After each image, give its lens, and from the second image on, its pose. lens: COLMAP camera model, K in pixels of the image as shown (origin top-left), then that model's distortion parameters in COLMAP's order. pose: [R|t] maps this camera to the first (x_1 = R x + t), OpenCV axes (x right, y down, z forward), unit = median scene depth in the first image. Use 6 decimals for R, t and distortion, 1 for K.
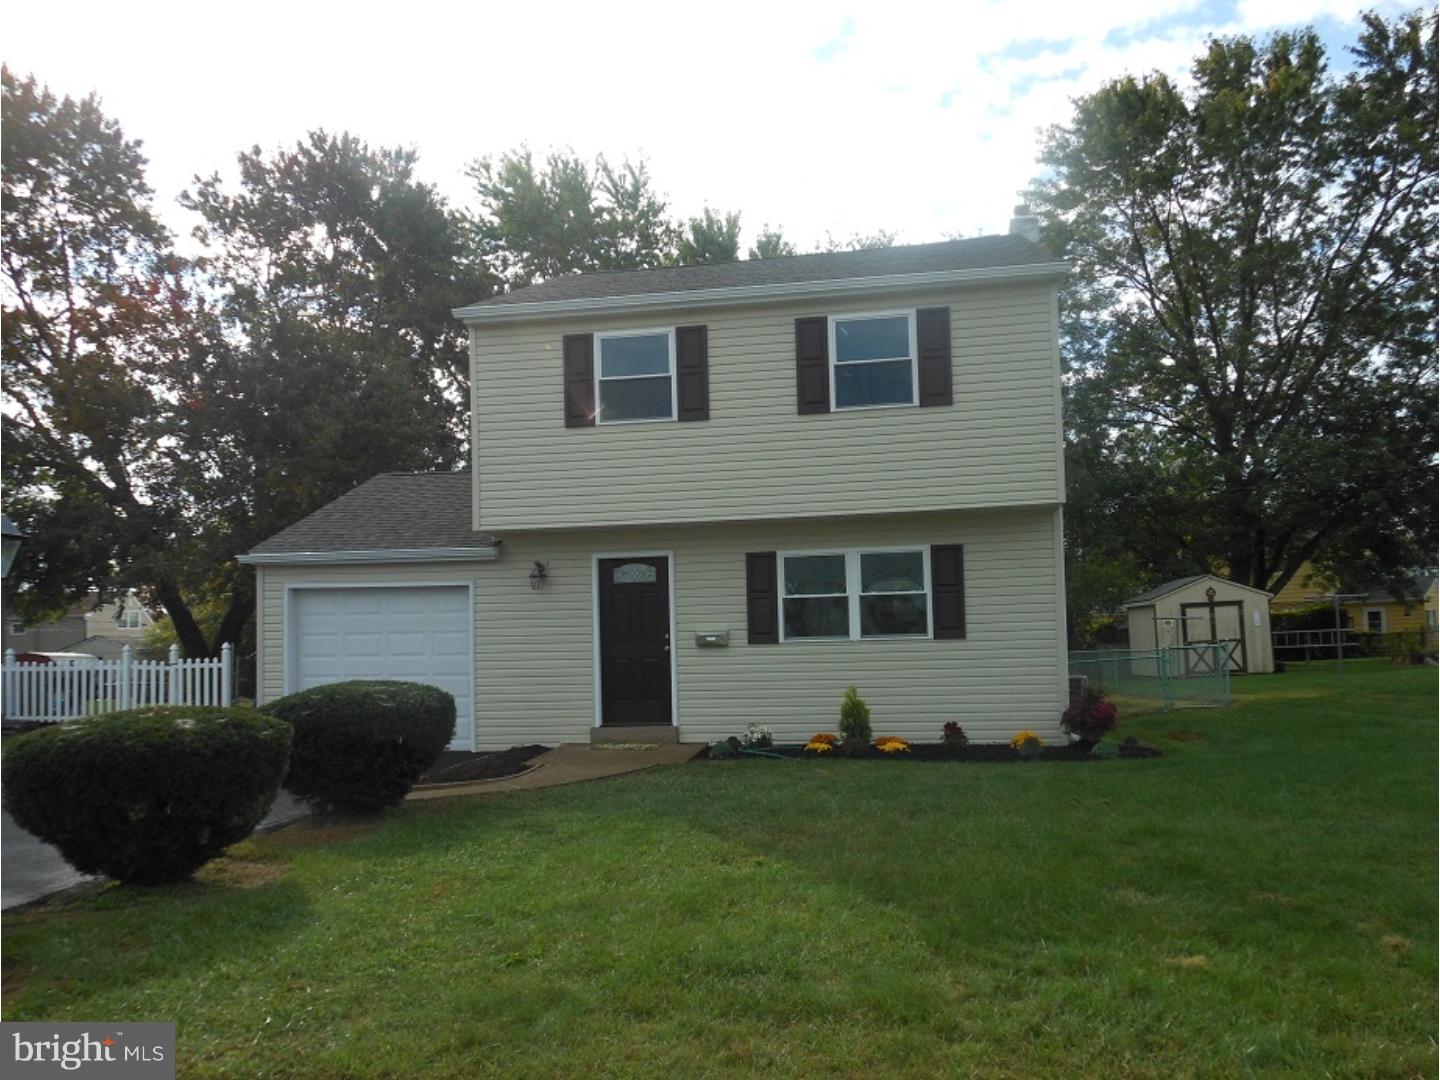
lens RADIAL K [[1045.6, 0, 747.0], [0, 1045.6, 597.9], [0, 0, 1]] dist [0.031225, -0.021586]
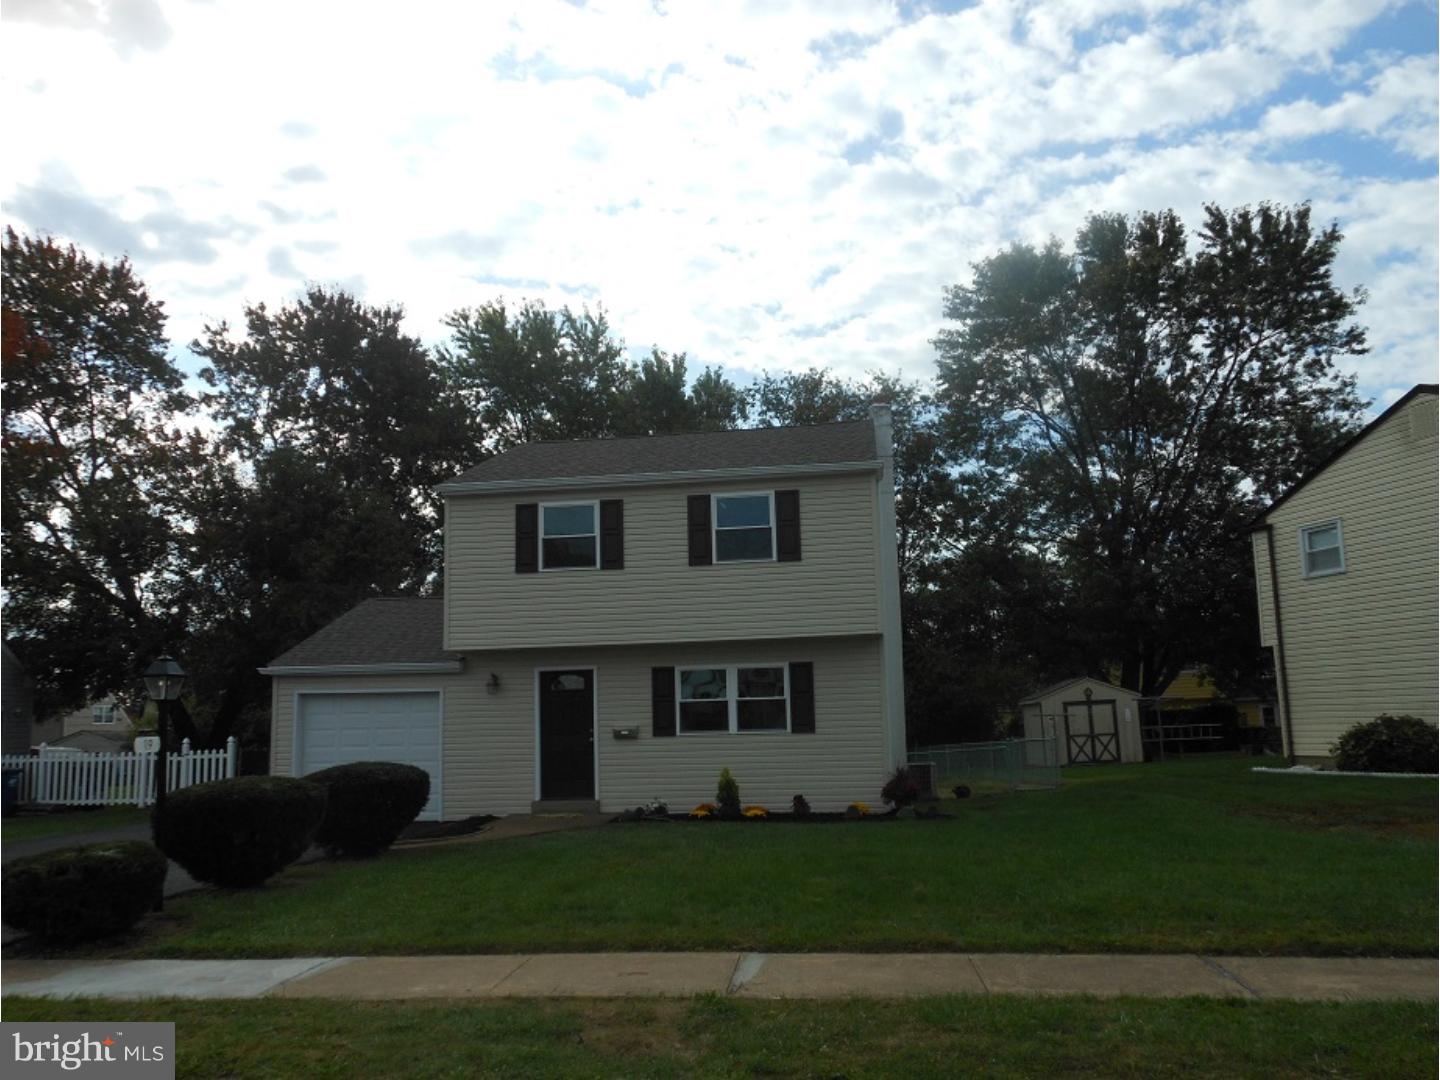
lens RADIAL K [[1045.6, 0, 747.0], [0, 1045.6, 597.9], [0, 0, 1]] dist [0.031225, -0.021586]
pose [[0.999577, 0.003288, 0.028894, 0.034315], [-0.000705, 0.996036, -0.088945, -0.005400], [-0.029072, 0.088887, 0.995617, -0.139635]]
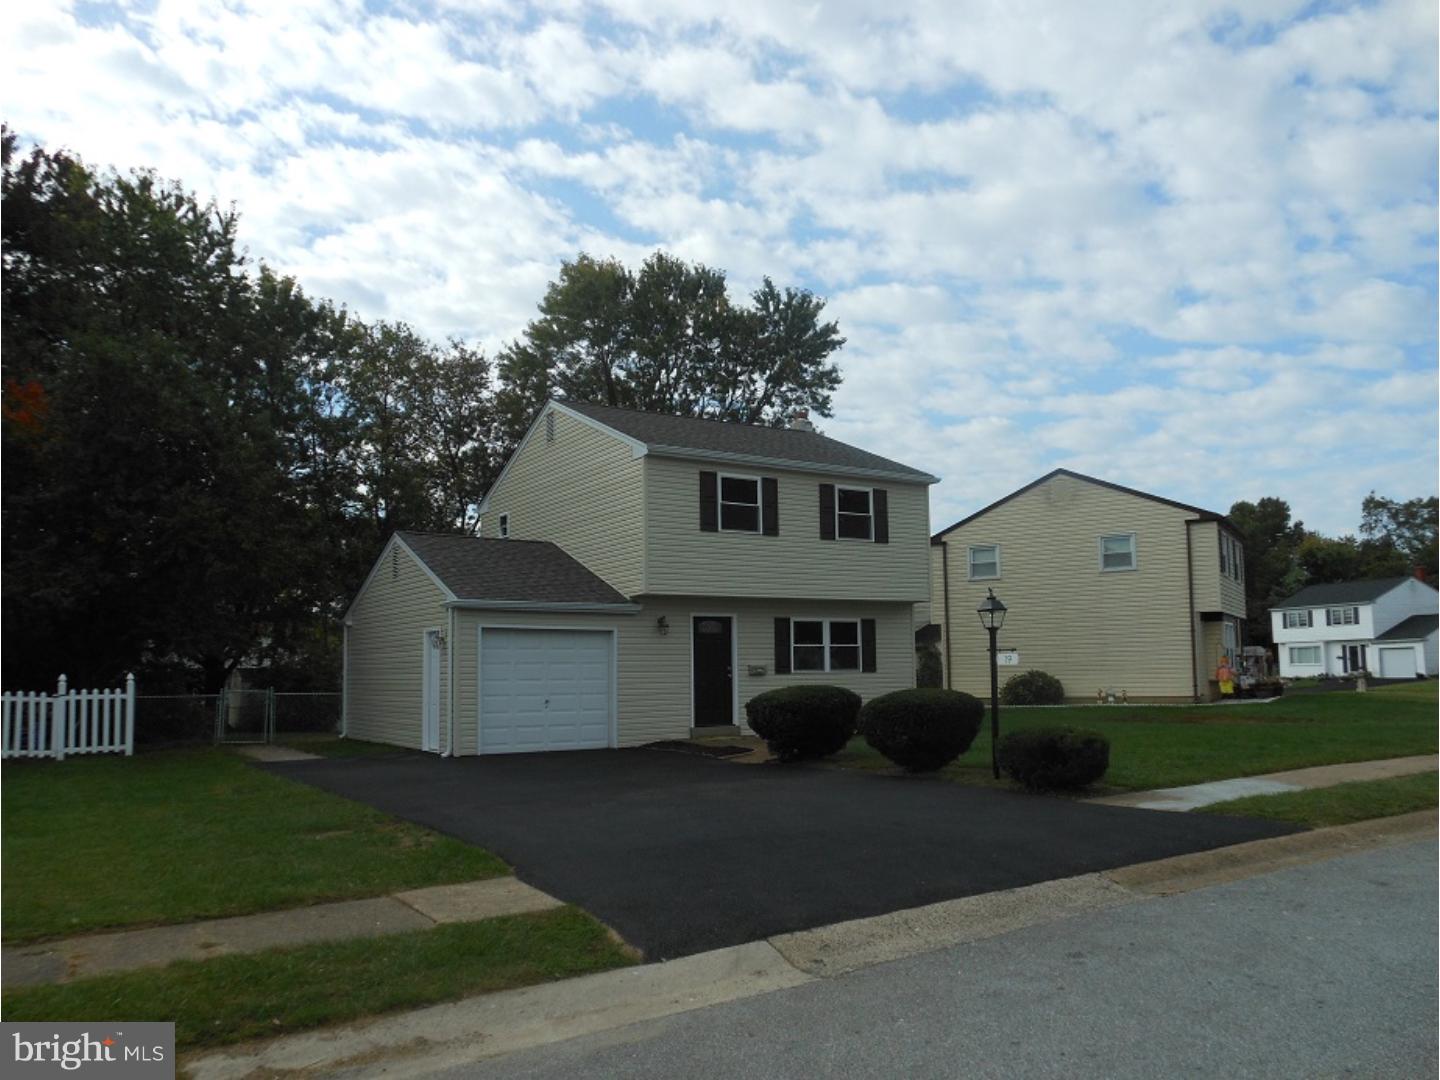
lens RADIAL K [[1021.8, 0, 723.5], [0, 1021.8, 621.0], [0, 0, 1]] dist [0.050317, -0.072112]
pose [[0.722281, 0.048605, 0.689890, -0.489425], [-0.026283, 0.998736, -0.042848, 0.013595], [-0.691100, 0.012816, 0.722645, -0.038756]]
